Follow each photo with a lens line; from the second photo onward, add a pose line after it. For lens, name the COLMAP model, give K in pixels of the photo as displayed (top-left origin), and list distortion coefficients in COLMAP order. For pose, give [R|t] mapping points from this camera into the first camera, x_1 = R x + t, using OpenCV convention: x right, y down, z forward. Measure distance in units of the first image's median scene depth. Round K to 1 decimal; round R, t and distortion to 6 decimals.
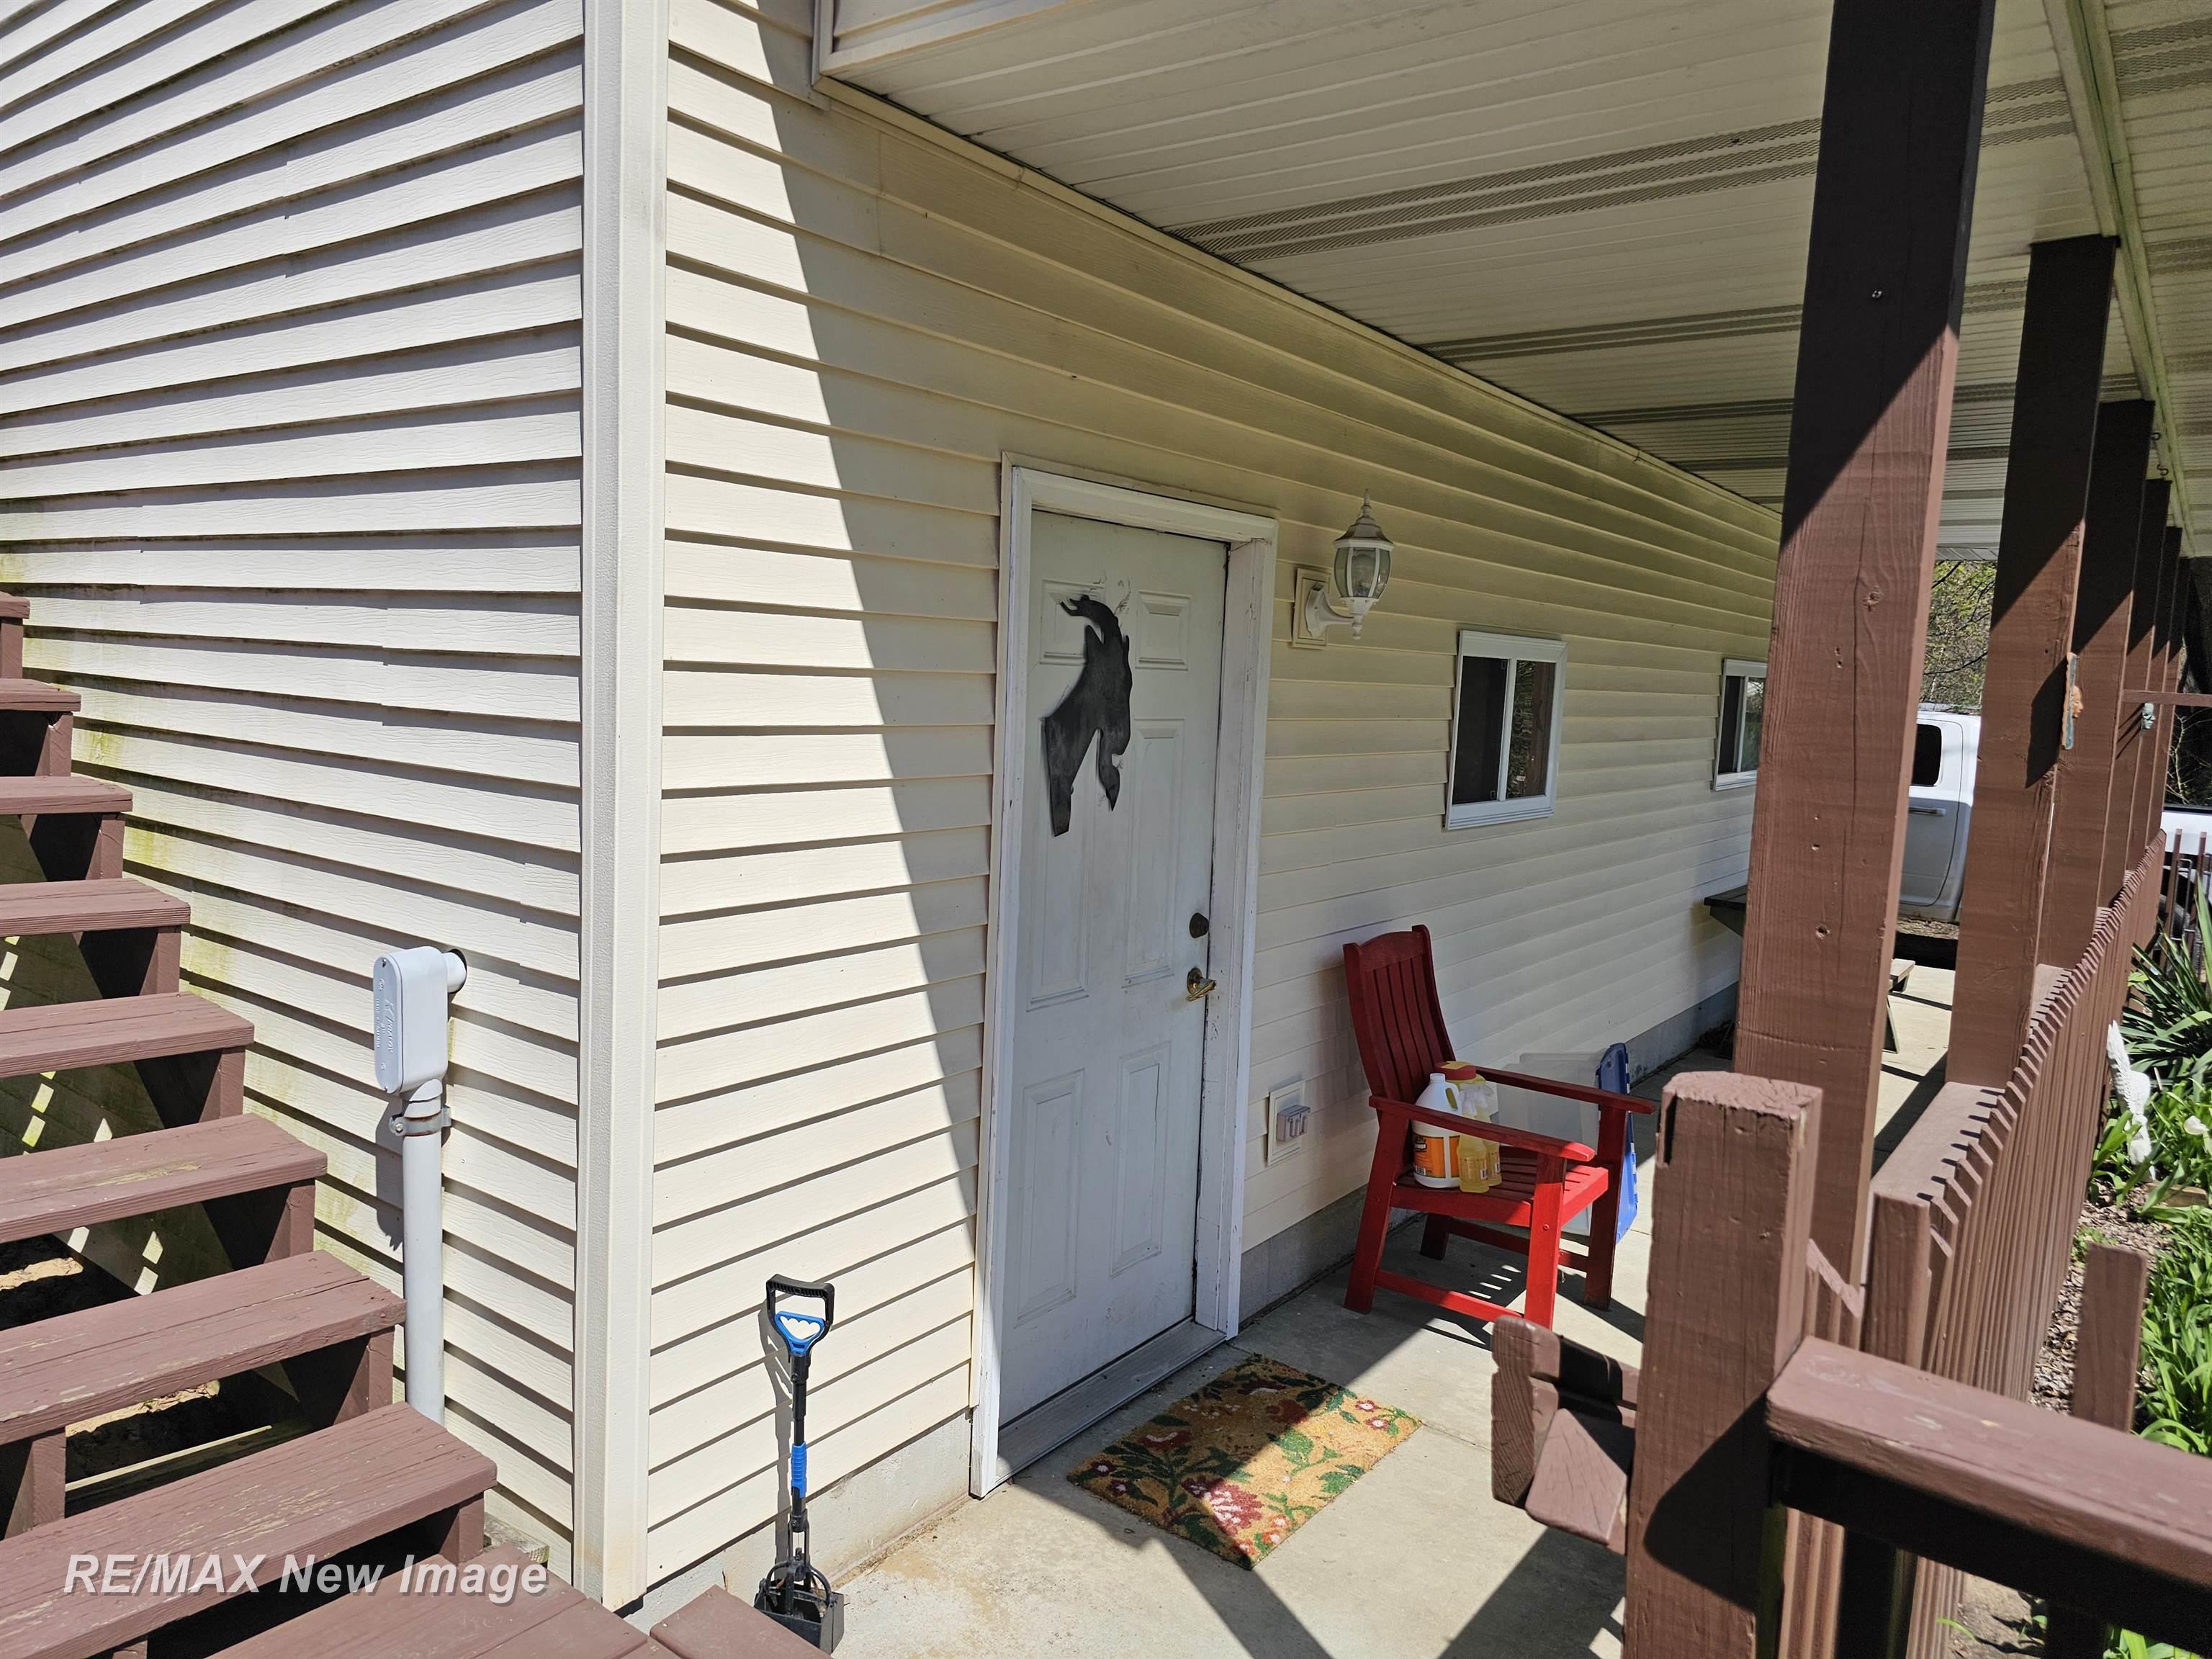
lens RADIAL K [[1481.4, 0, 1059.9], [0, 1481.4, 828.5], [0, 0, 1]] dist [0.083201, -0.078438]
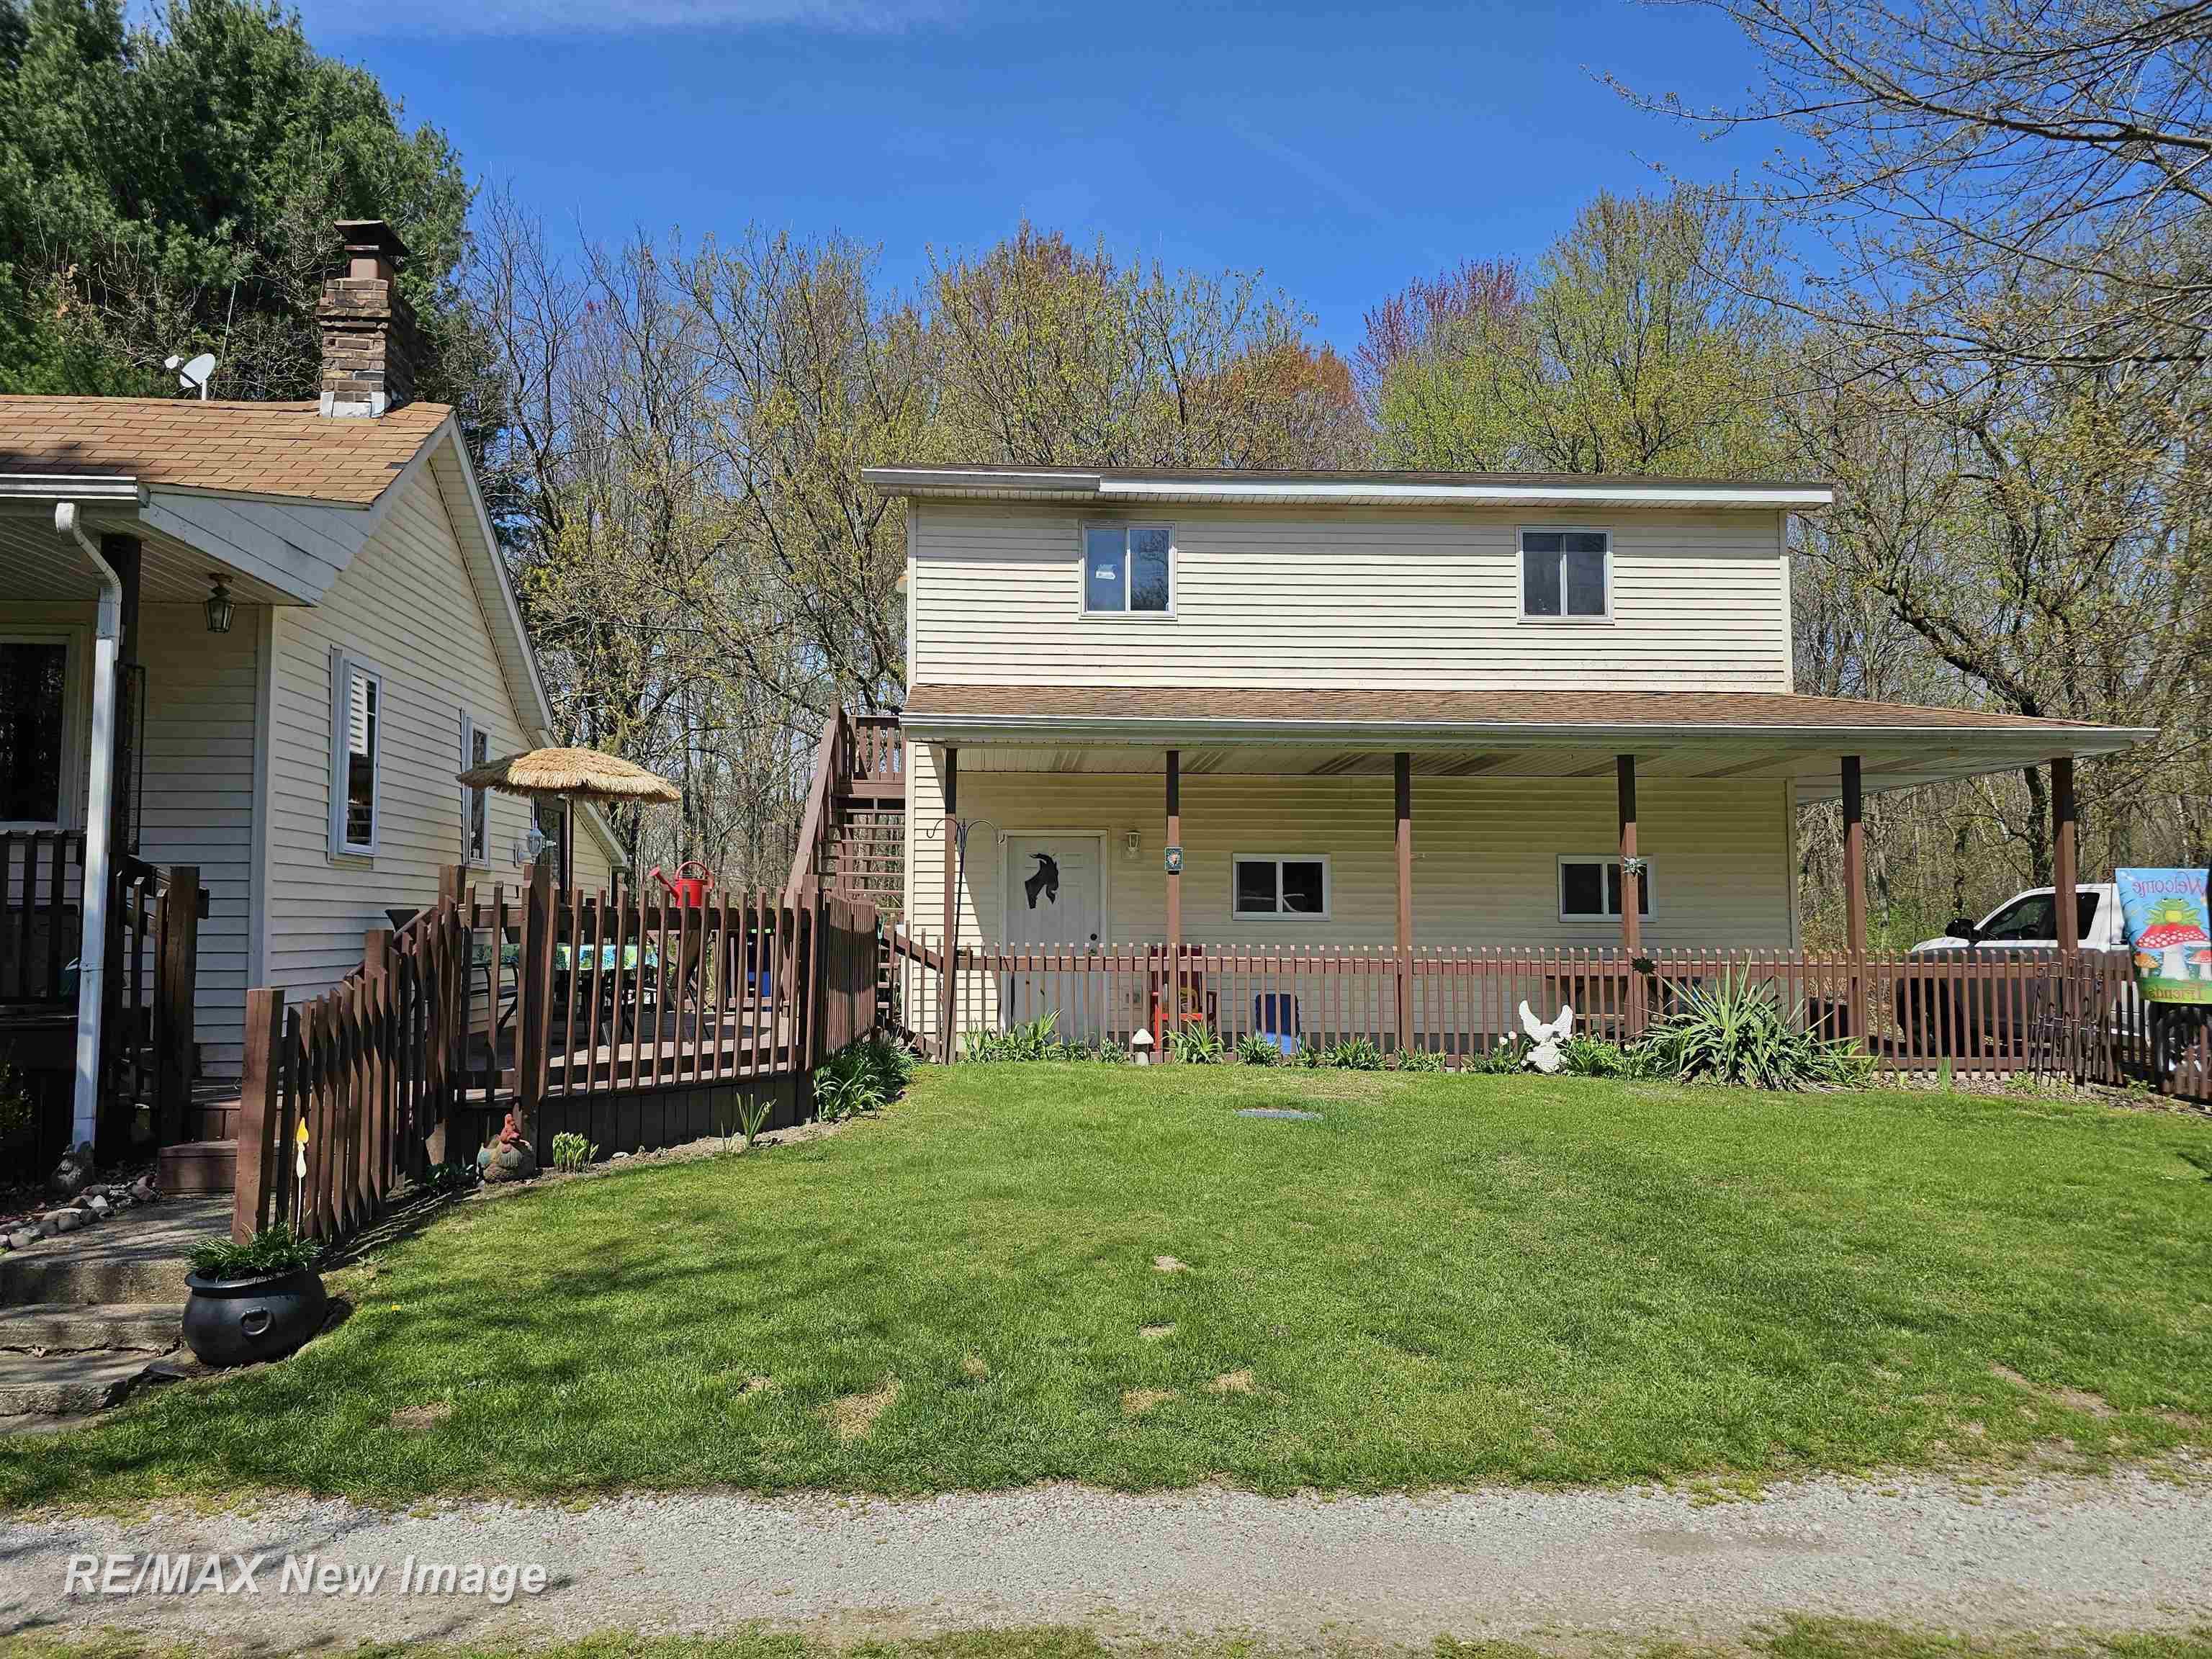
lens RADIAL K [[1481.4, 0, 1059.9], [0, 1481.4, 828.5], [0, 0, 1]] dist [0.083201, -0.078438]
pose [[0.655099, -0.092712, -0.749833, 2.886697], [-0.056121, 0.983730, -0.170663, 0.442079], [0.753456, 0.153882, 0.639238, -1.513714]]
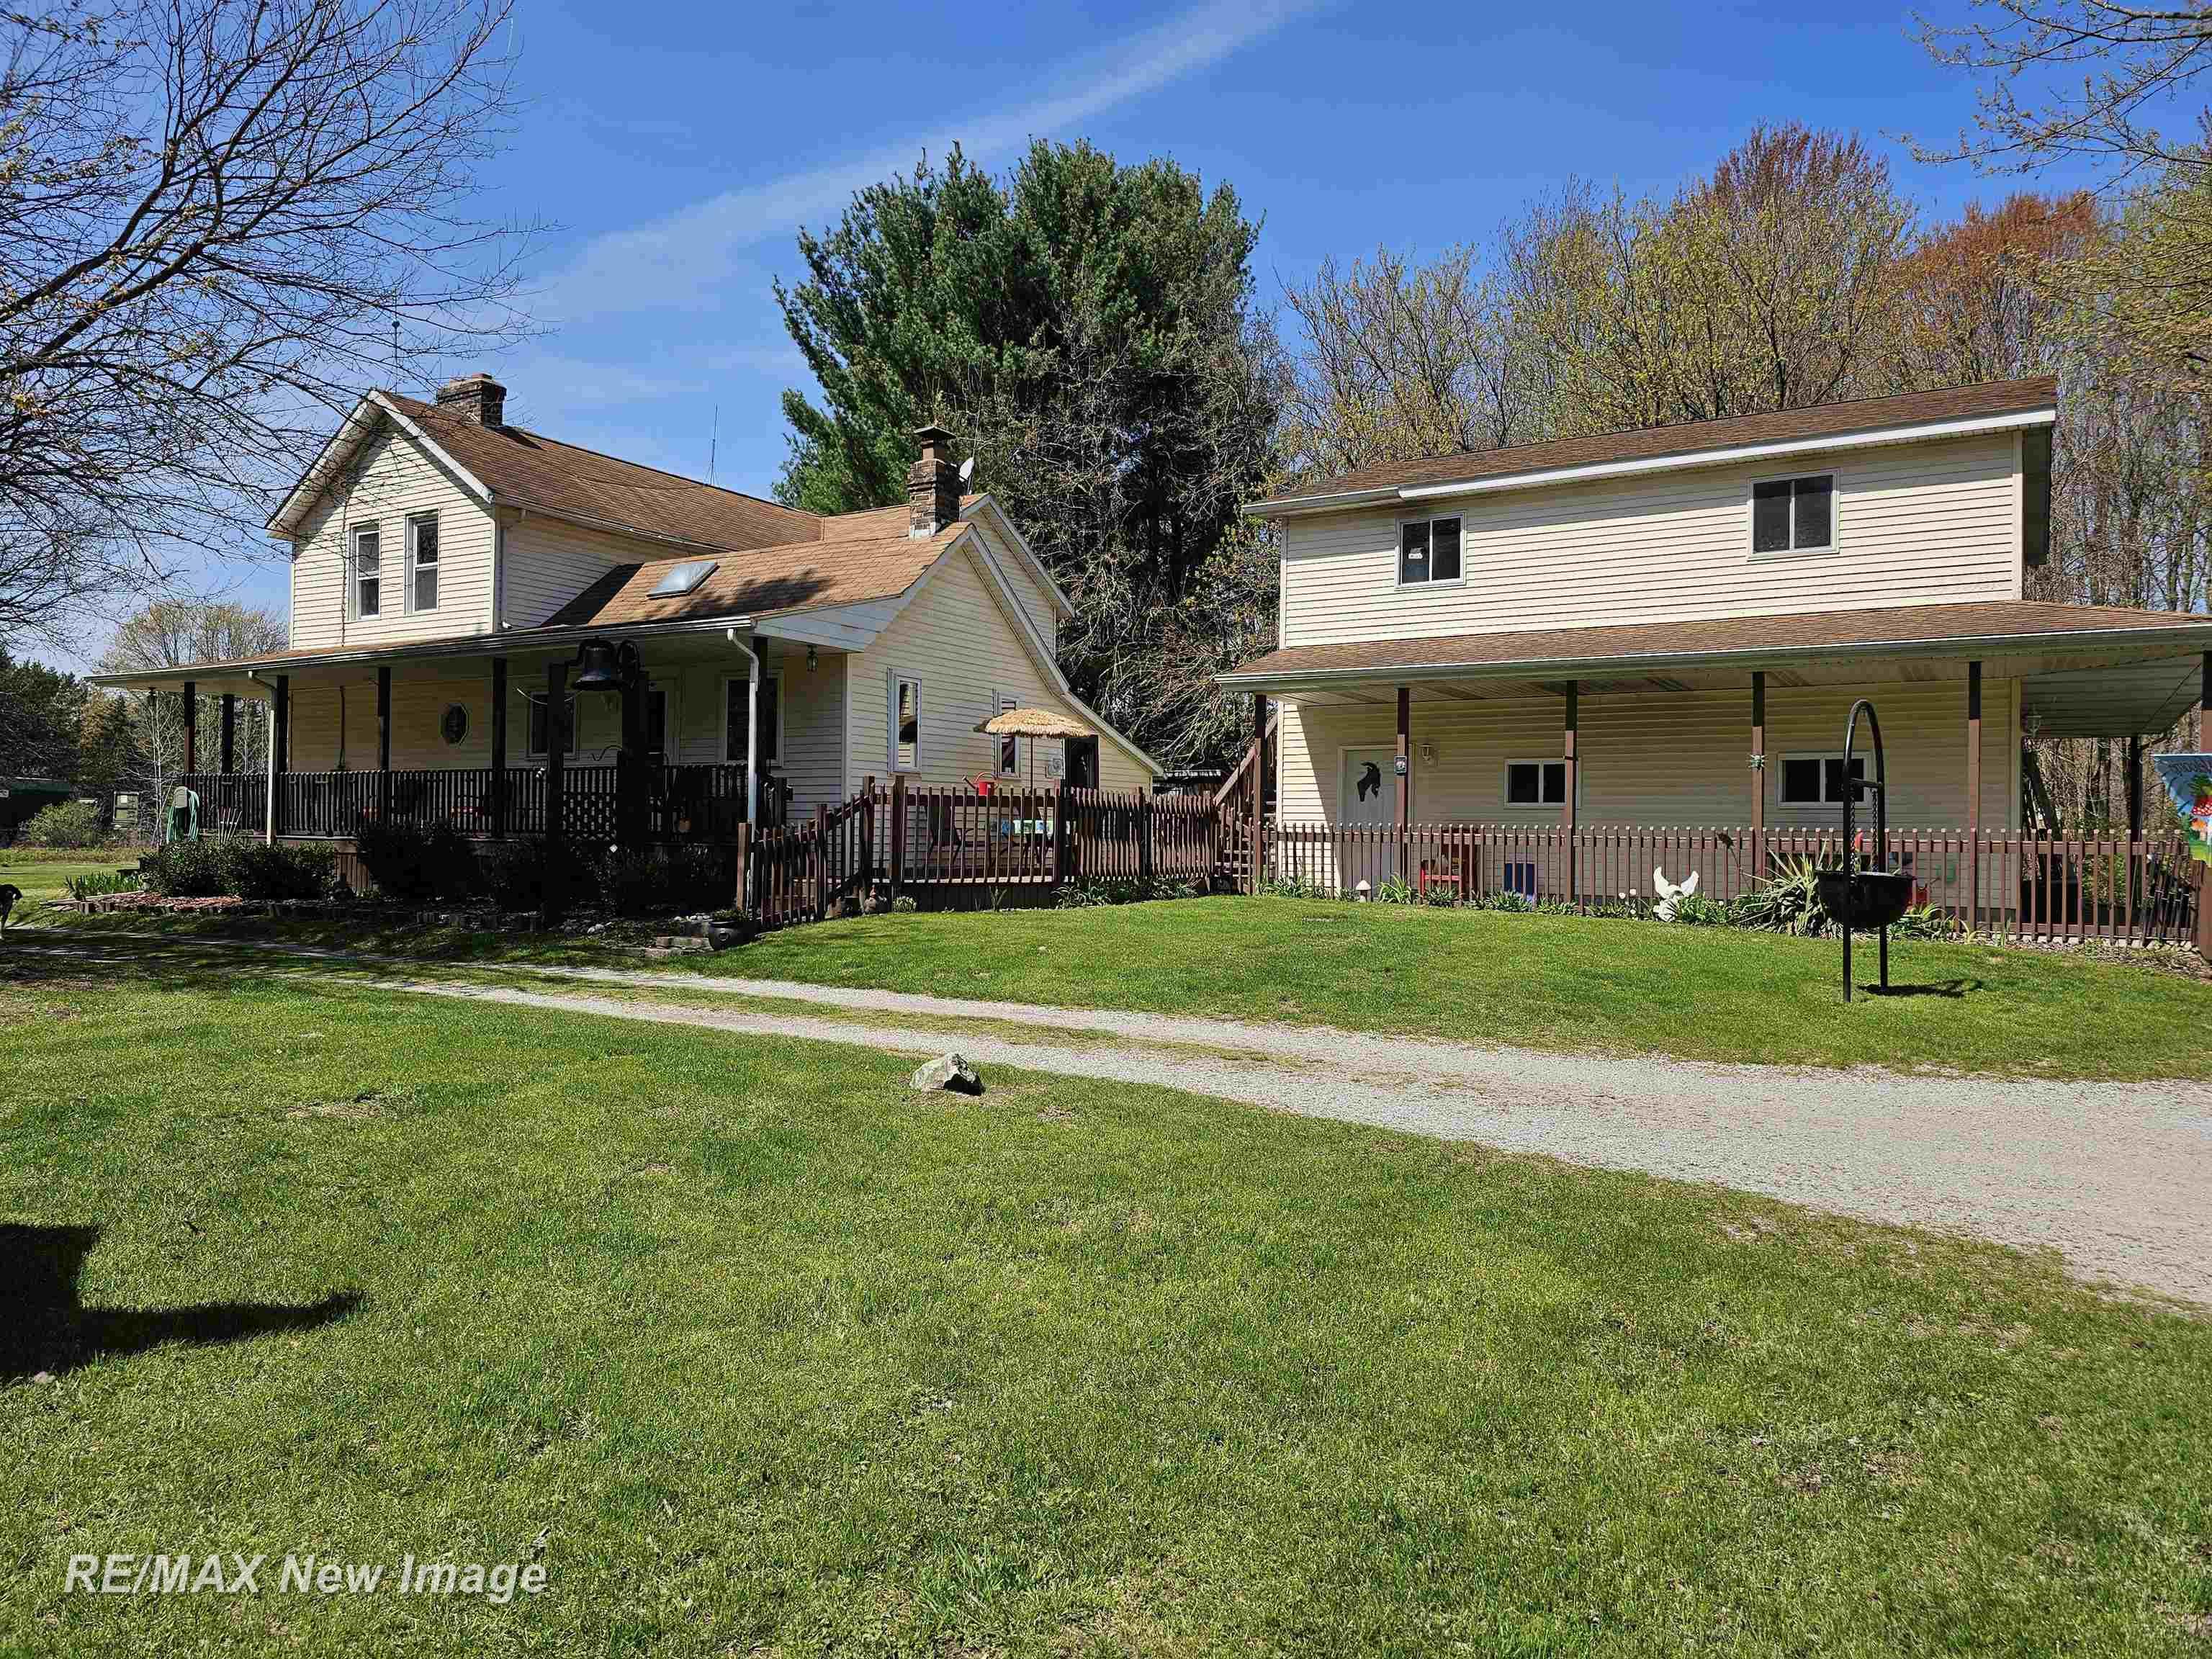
lens RADIAL K [[1481.4, 0, 1059.9], [0, 1481.4, 828.5], [0, 0, 1]] dist [0.083201, -0.078438]
pose [[0.090888, -0.045475, -0.994822, 5.211536], [-0.115826, 0.991694, -0.055914, 0.526073], [0.989102, 0.120308, 0.084866, -0.645692]]
